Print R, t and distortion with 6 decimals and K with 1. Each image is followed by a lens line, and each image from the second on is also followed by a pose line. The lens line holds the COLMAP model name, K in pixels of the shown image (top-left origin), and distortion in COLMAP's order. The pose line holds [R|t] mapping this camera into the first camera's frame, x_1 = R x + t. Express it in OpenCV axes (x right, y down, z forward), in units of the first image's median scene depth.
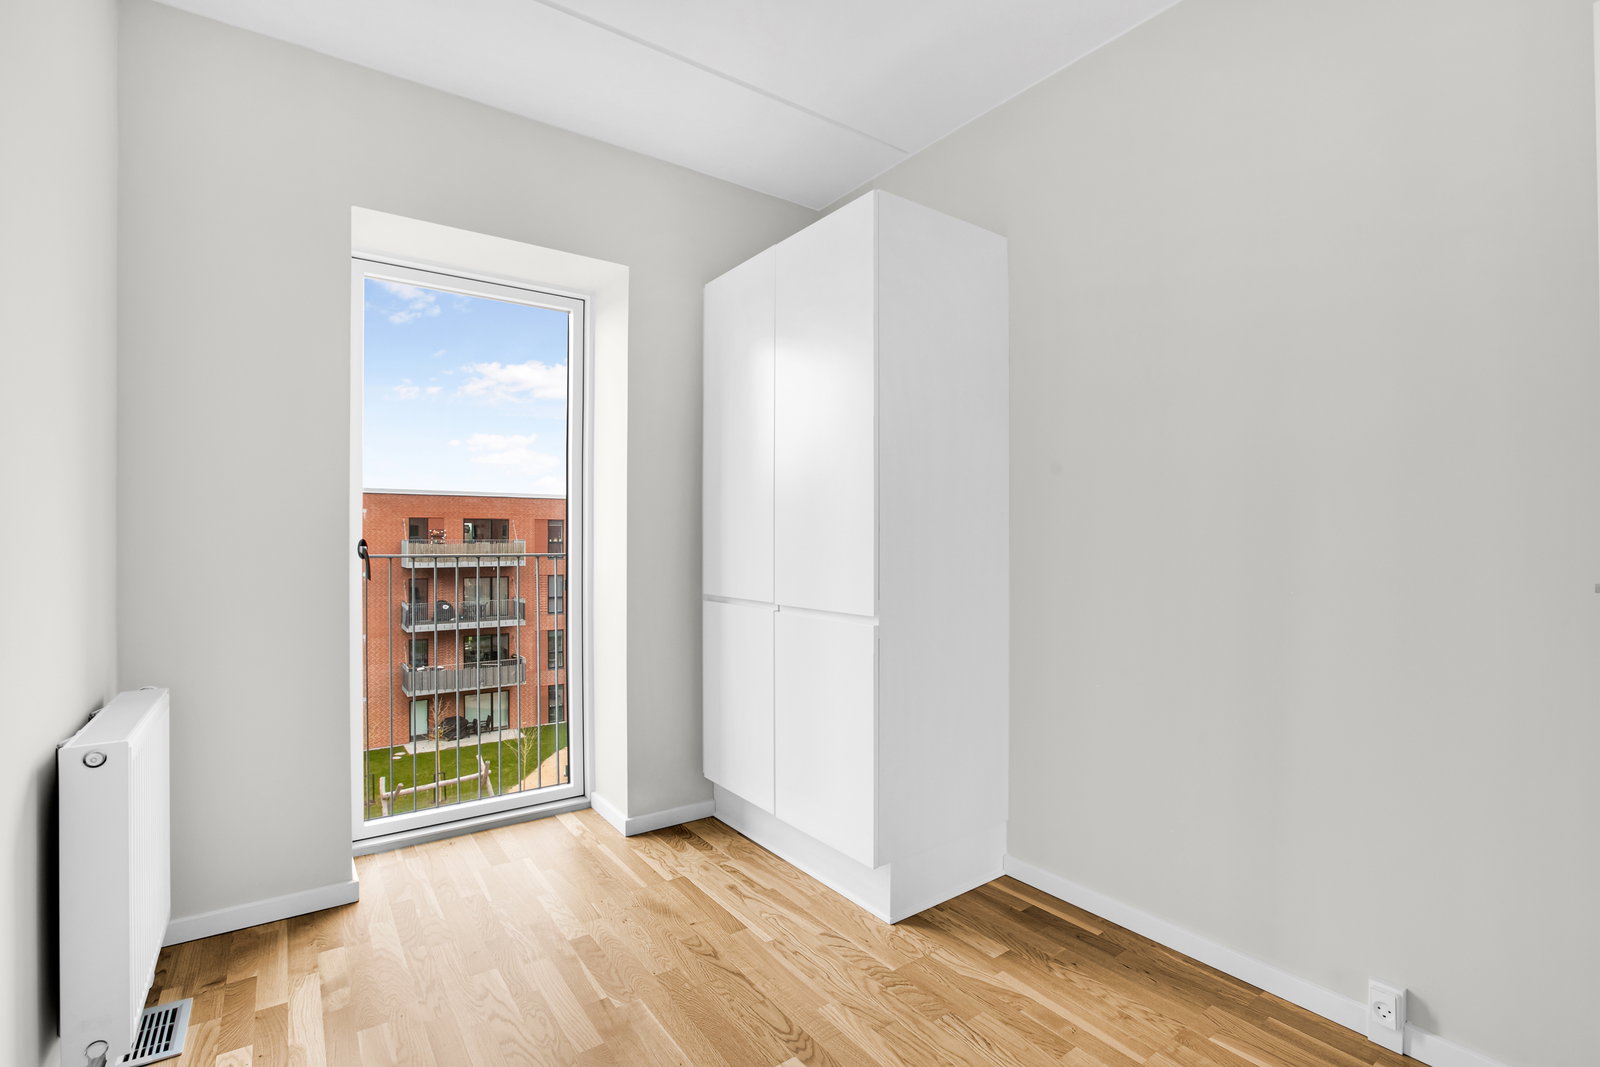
lens RADIAL K [[734.6, 0, 793.1], [0, 734.6, 538.9], [0, 0, 1]] dist [0.000363, 0.000197]
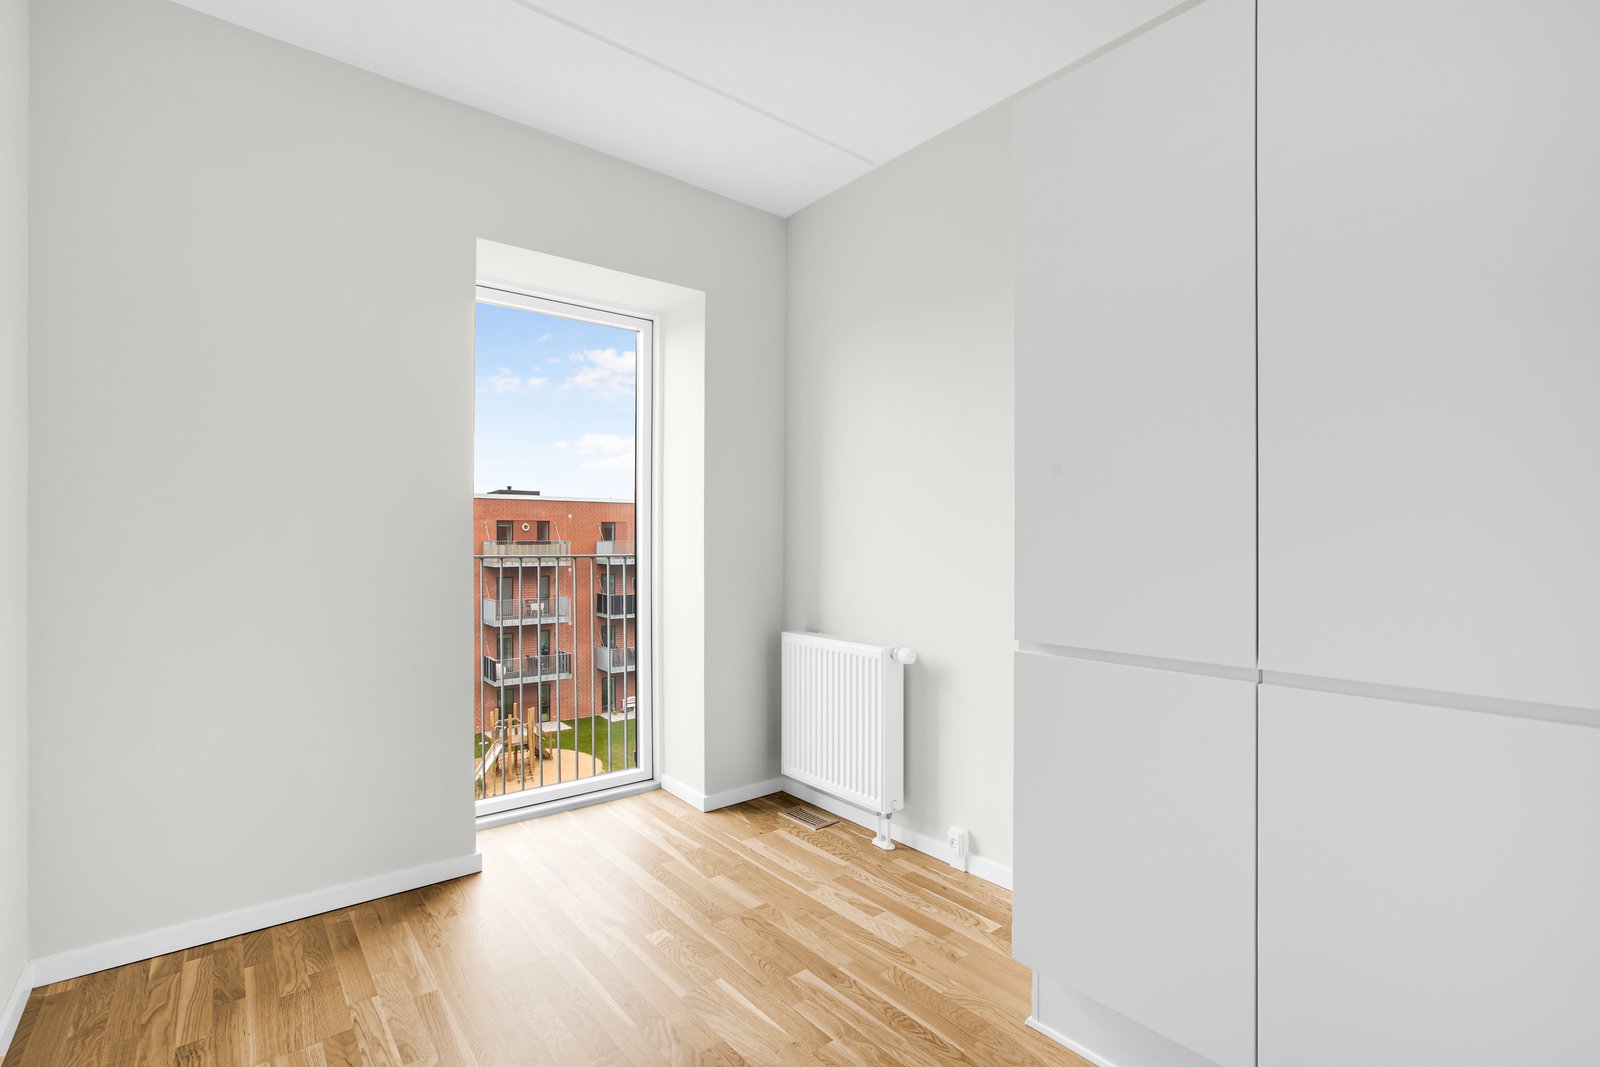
lens RADIAL K [[734.6, 0, 804.5], [0, 734.6, 530.8], [0, 0, 1]] dist [0.000363, 0.000197]
pose [[0.997632, 0.004057, 0.068654, -0.083845], [-0.003120, 0.999901, -0.013749, 0.000099], [-0.068703, 0.013502, 0.997546, -0.058759]]
